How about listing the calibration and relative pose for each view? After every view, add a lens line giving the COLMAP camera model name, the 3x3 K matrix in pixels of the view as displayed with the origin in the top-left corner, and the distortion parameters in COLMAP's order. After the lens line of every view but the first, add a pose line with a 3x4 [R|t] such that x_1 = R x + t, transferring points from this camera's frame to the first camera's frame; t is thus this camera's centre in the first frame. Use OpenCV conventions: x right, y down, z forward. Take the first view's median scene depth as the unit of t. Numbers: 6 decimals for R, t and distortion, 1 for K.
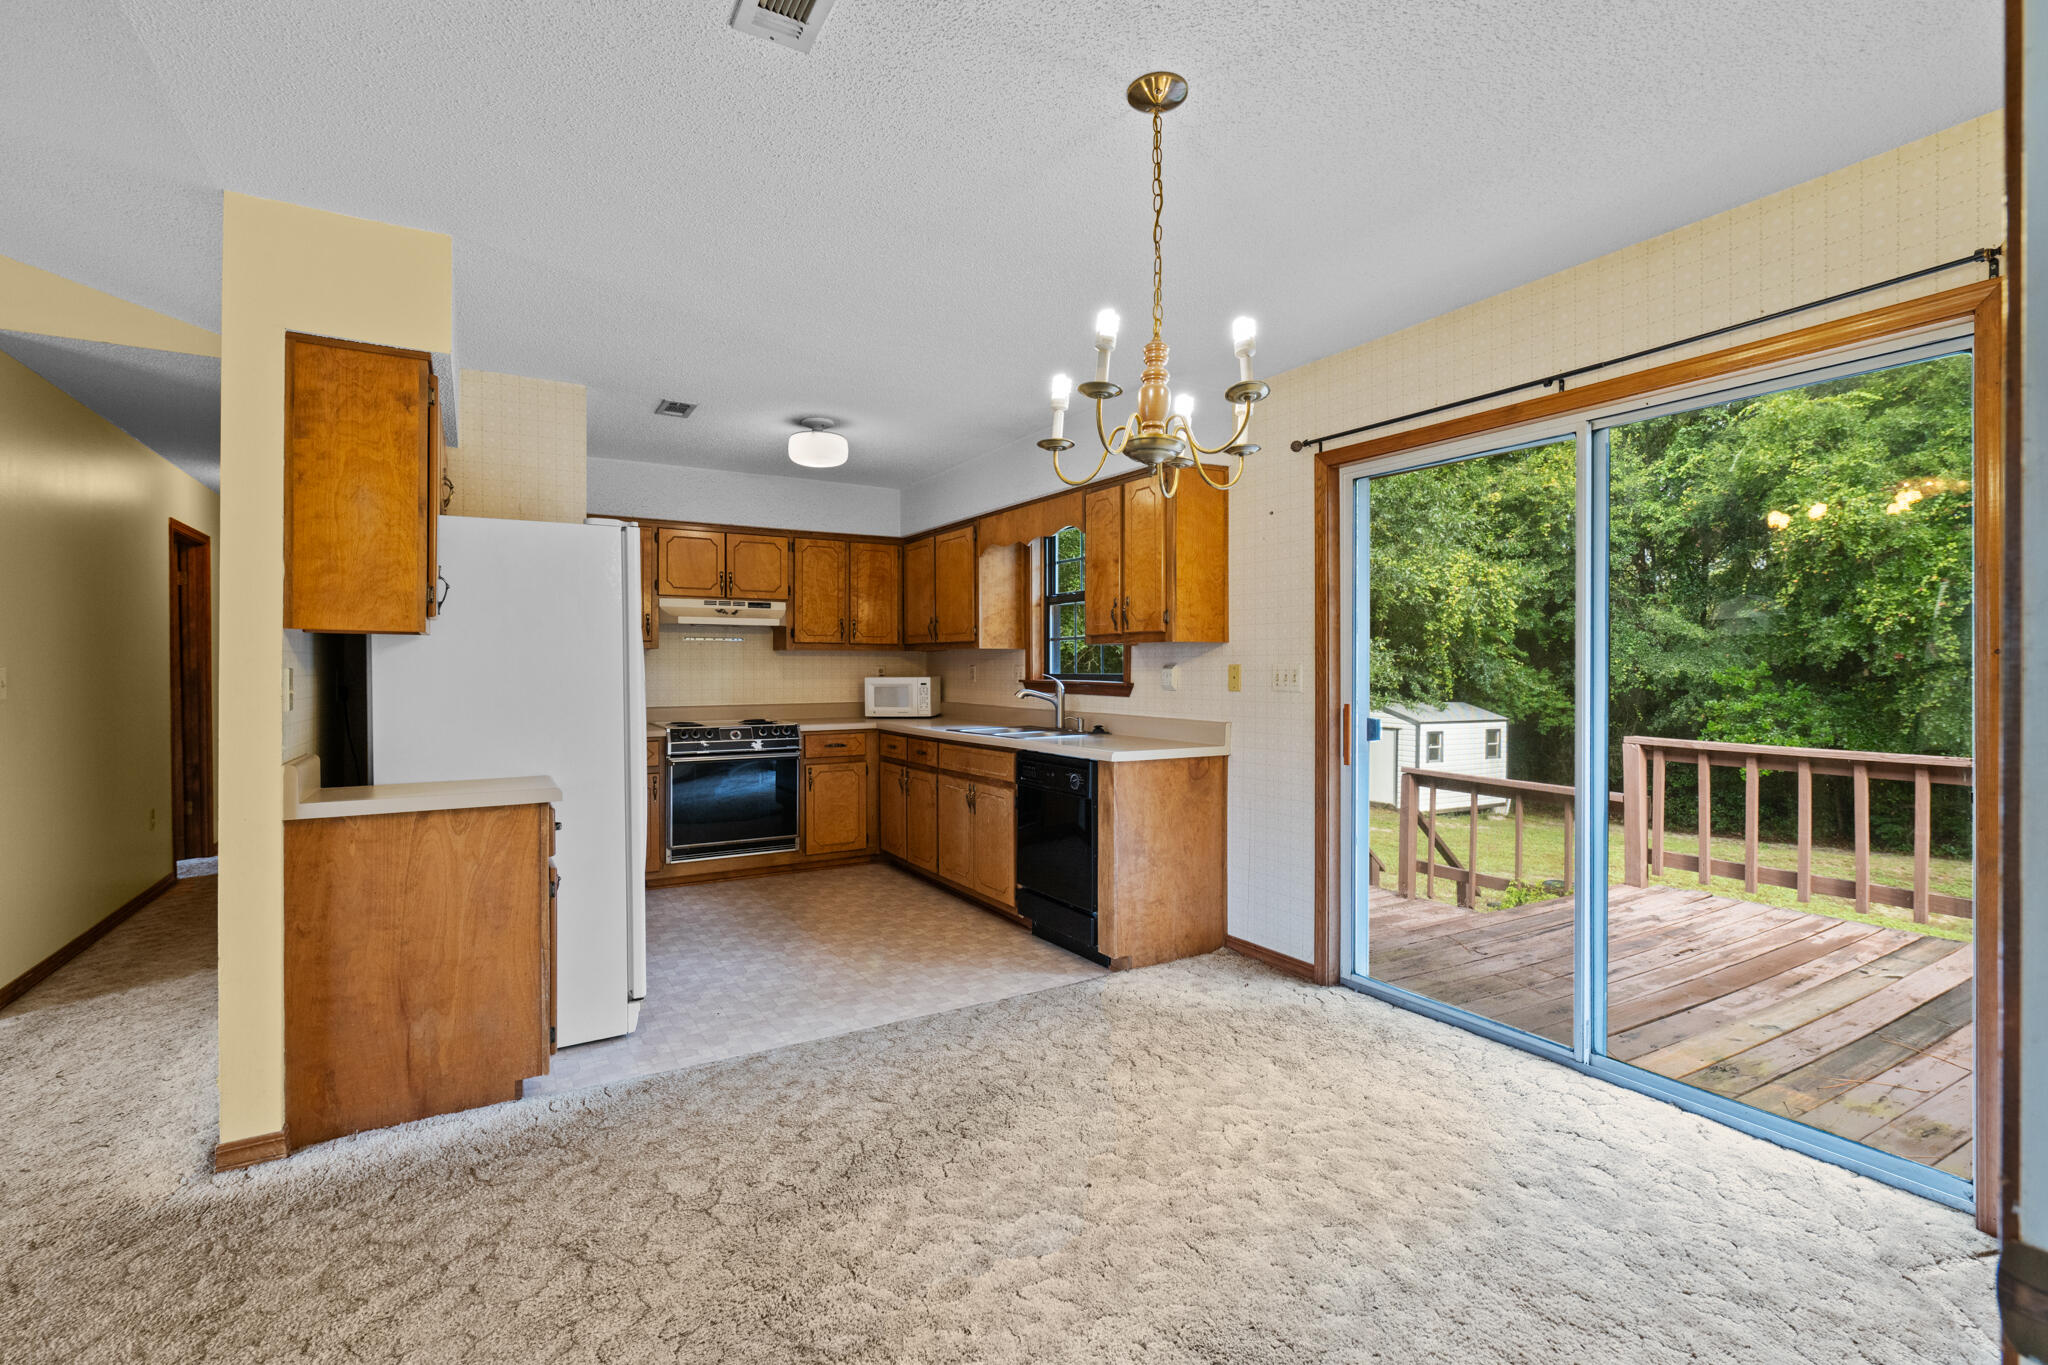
lens RADIAL K [[924.2, 0, 1035.0], [0, 924.2, 669.2], [0, 0, 1]] dist [-0.000800, 0.000823]
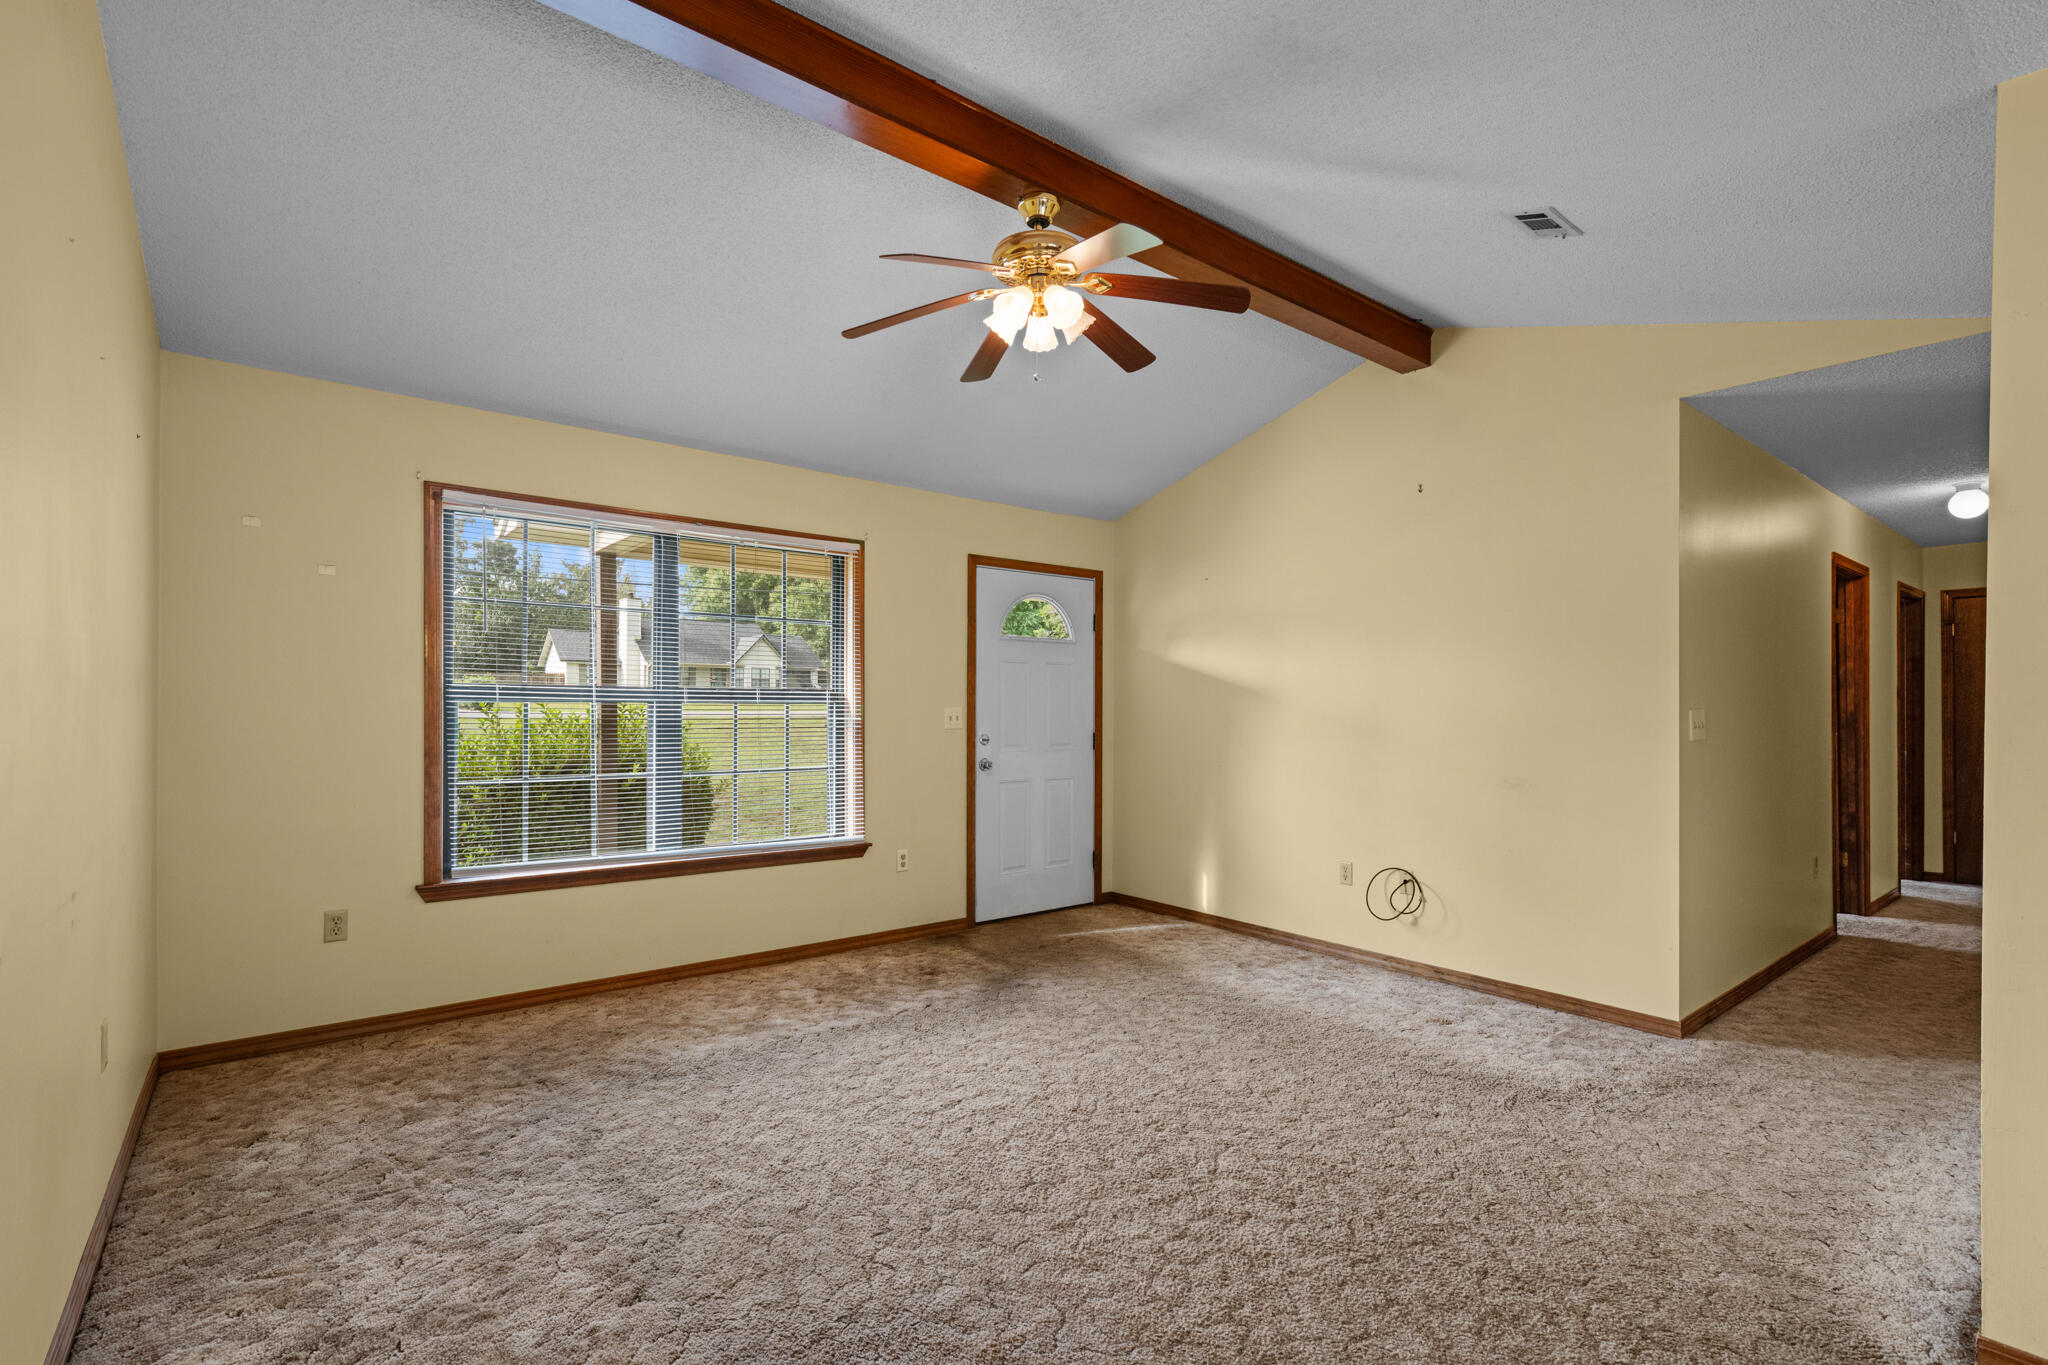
lens RADIAL K [[924.2, 0, 1004.2], [0, 924.2, 695.6], [0, 0, 1]] dist [-0.000800, 0.000823]
pose [[0.118246, -0.007214, -0.992958, -0.123021], [-0.008923, 0.999926, -0.008327, -0.001244], [0.992944, 0.009845, 0.118173, 0.057816]]
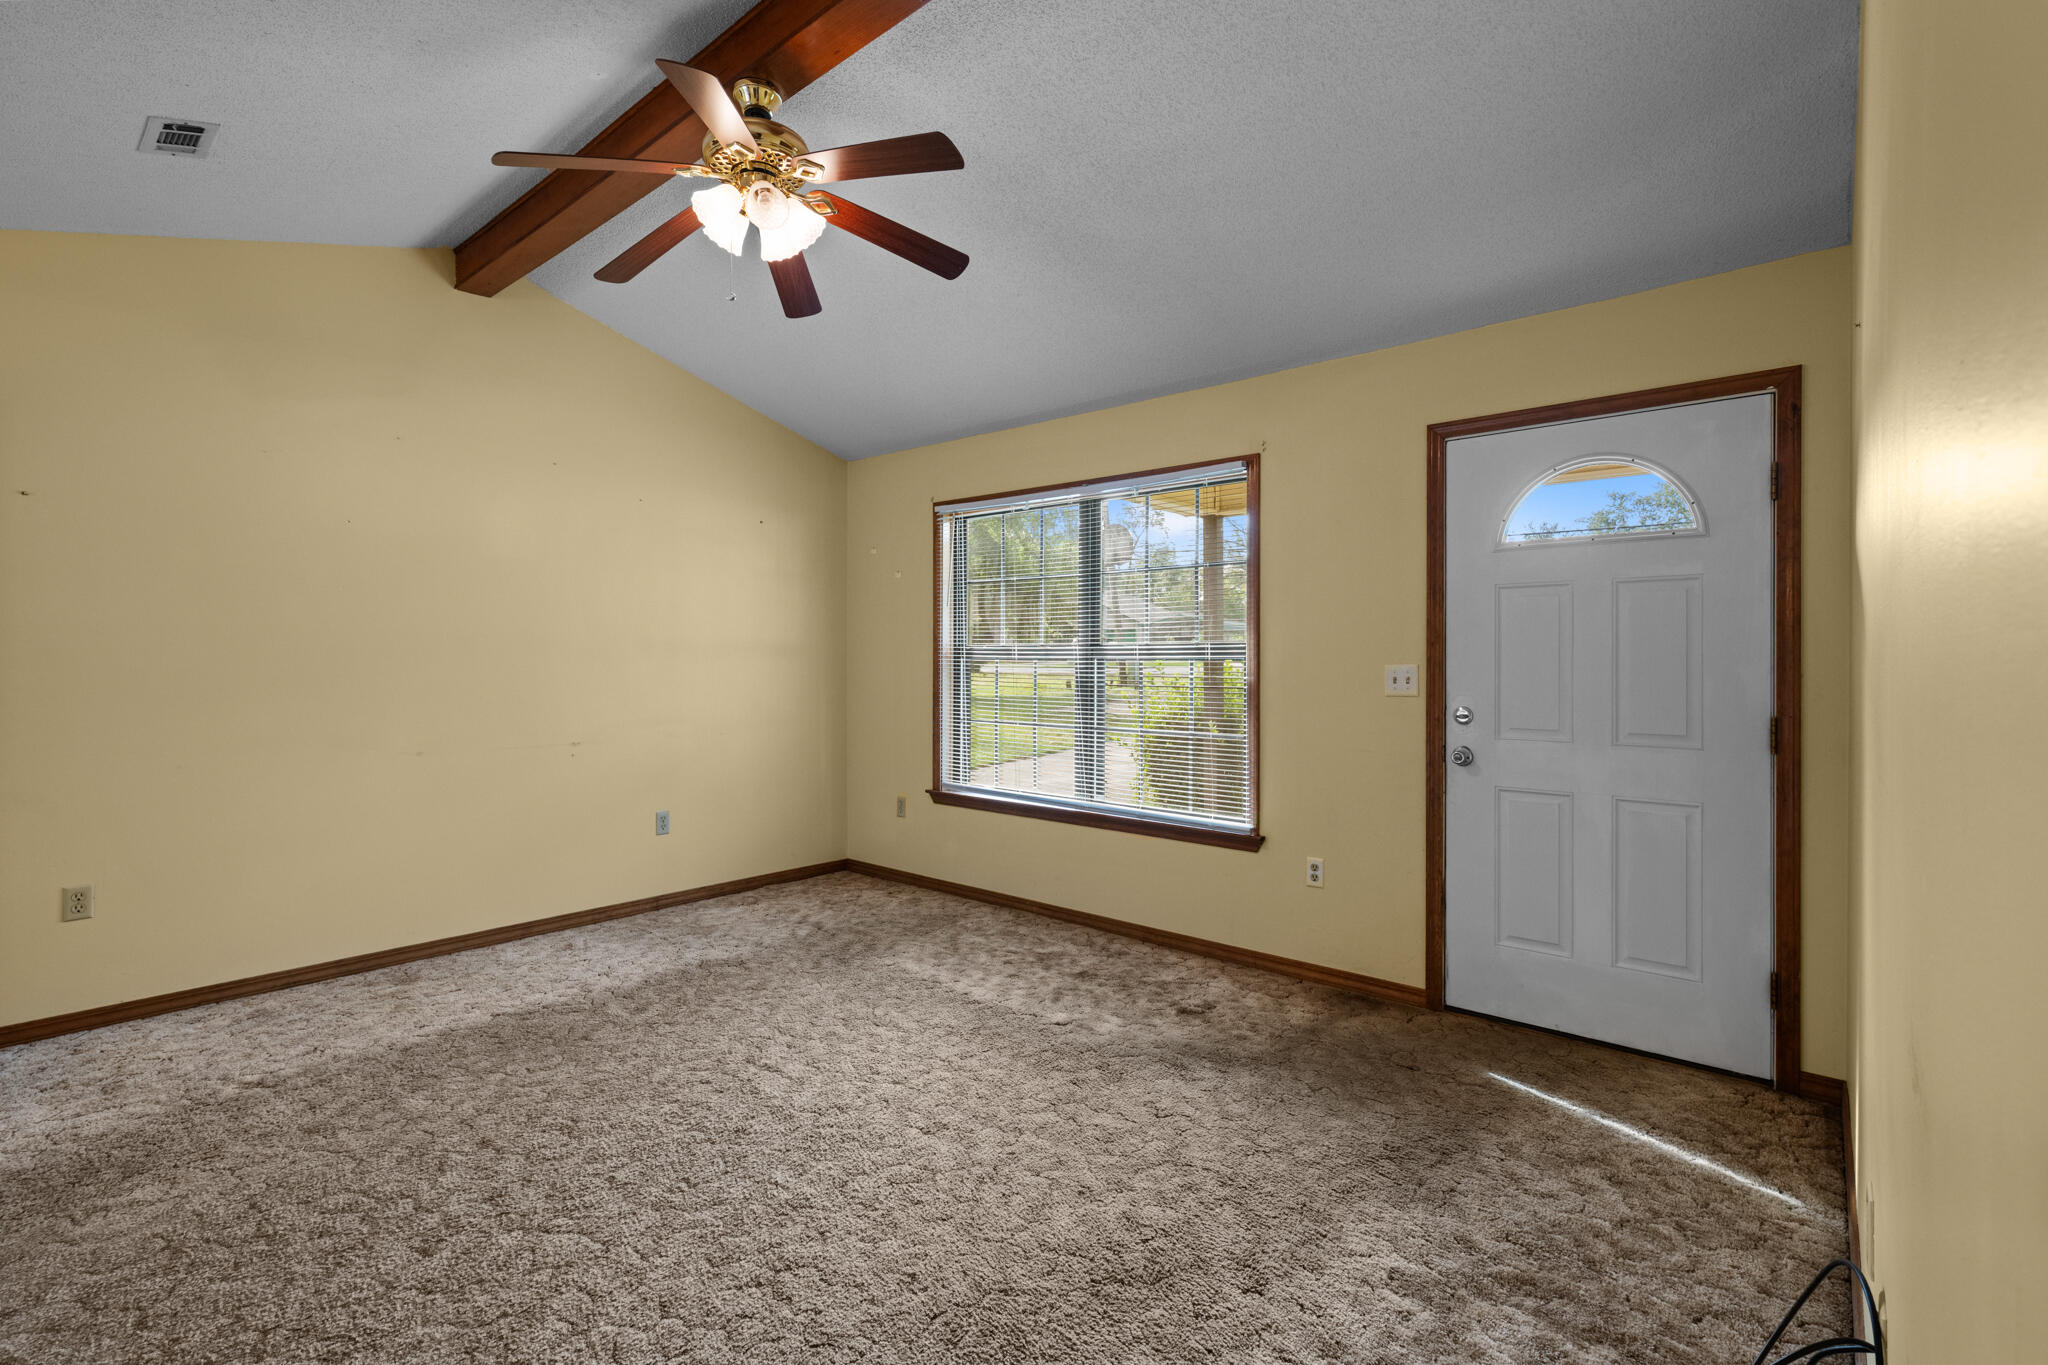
lens RADIAL K [[924.2, 0, 1061.4], [0, 924.2, 662.6], [0, 0, 1]] dist [-0.000800, 0.000823]
pose [[-0.947662, 0.001692, -0.319271, -0.829675], [-0.000715, 0.999972, 0.007422, -0.002654], [0.319274, 0.007262, -0.947634, 0.838045]]
